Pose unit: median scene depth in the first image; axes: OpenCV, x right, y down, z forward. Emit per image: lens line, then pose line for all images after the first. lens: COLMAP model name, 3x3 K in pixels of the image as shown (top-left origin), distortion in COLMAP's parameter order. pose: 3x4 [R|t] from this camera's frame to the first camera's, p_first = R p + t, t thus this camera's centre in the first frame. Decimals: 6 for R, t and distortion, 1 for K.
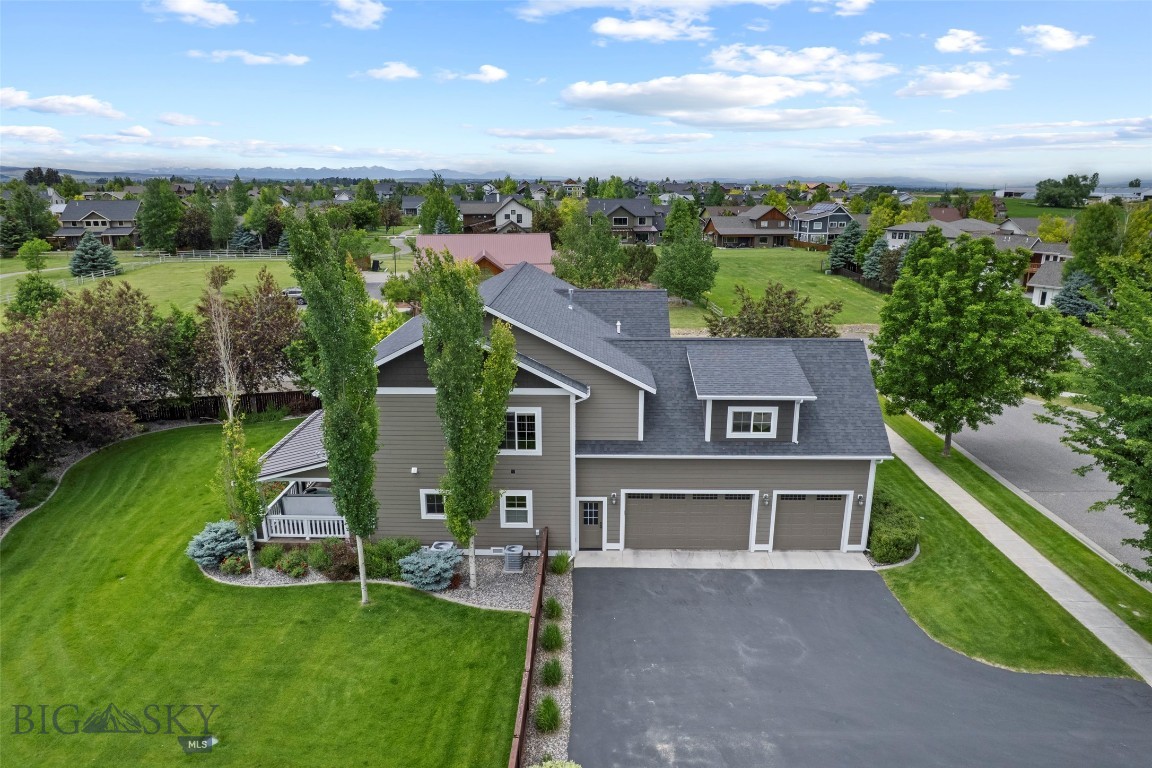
lens RADIAL K [[744.2, 0, 576.0], [0, 744.2, 384.0], [0, 0, 1]] dist [-0.089890, 0.083358]
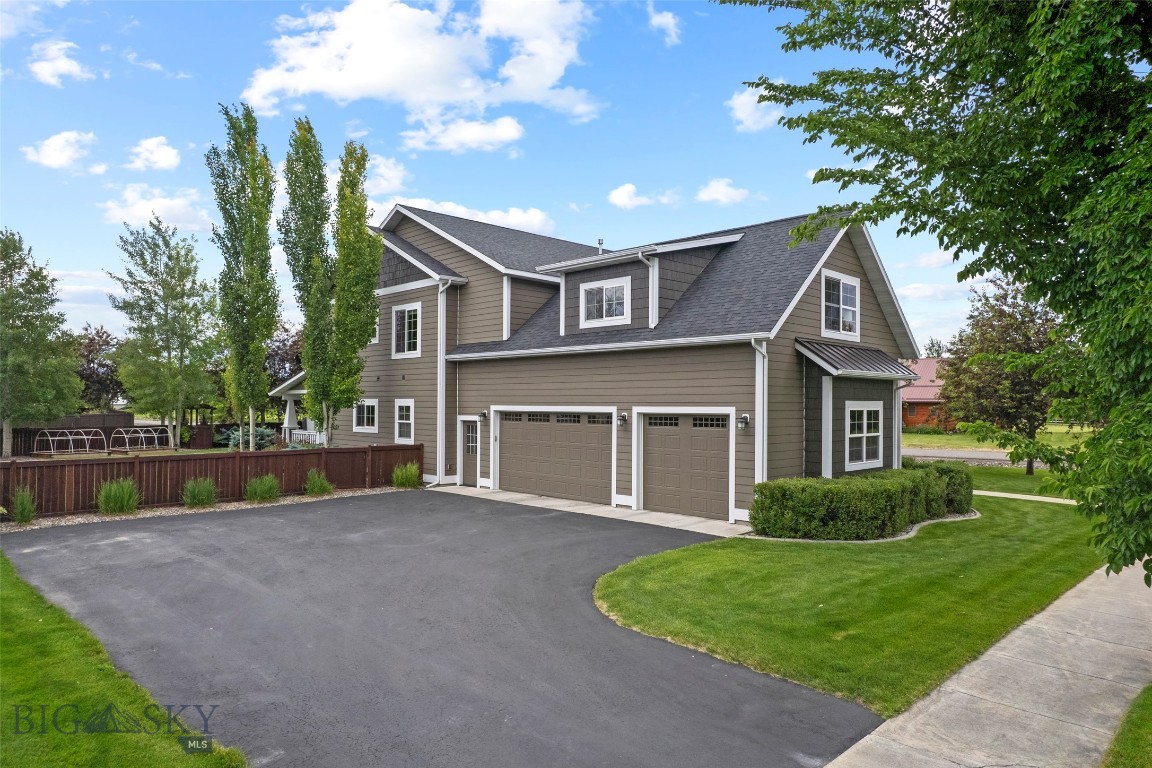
lens RADIAL K [[746.4, 0, 573.7], [0, 746.4, 393.7], [0, 0, 1]] dist [-0.079435, 0.061439]
pose [[0.719092, -0.005754, -0.694892, 0.698398], [-0.187776, 0.961158, -0.202274, 0.279615], [0.669065, 0.275937, 0.690081, 0.497823]]
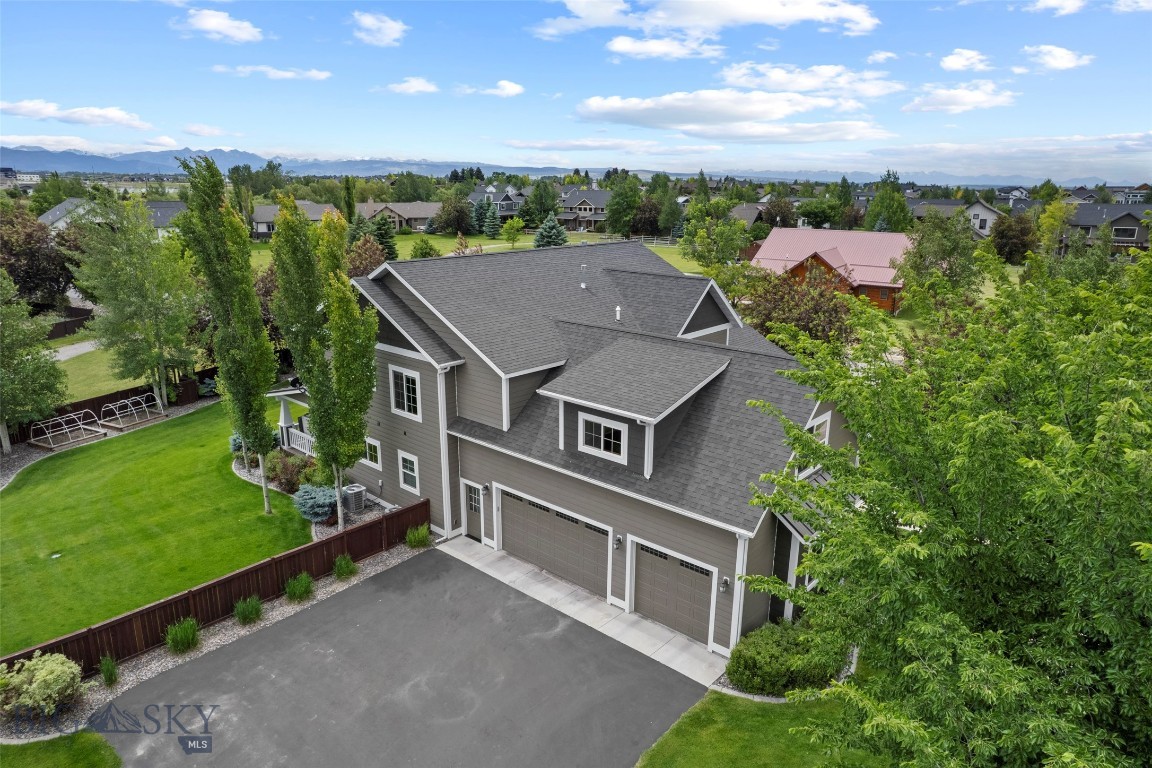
lens RADIAL K [[737.2, 0, 576.0], [0, 737.2, 384.0], [0, 0, 1]] dist [-0.080064, 0.068649]
pose [[0.766293, 0.173577, -0.618600, 0.673105], [-0.174920, 0.982808, 0.059089, -0.044099], [0.618222, 0.062926, 0.783481, 0.360704]]
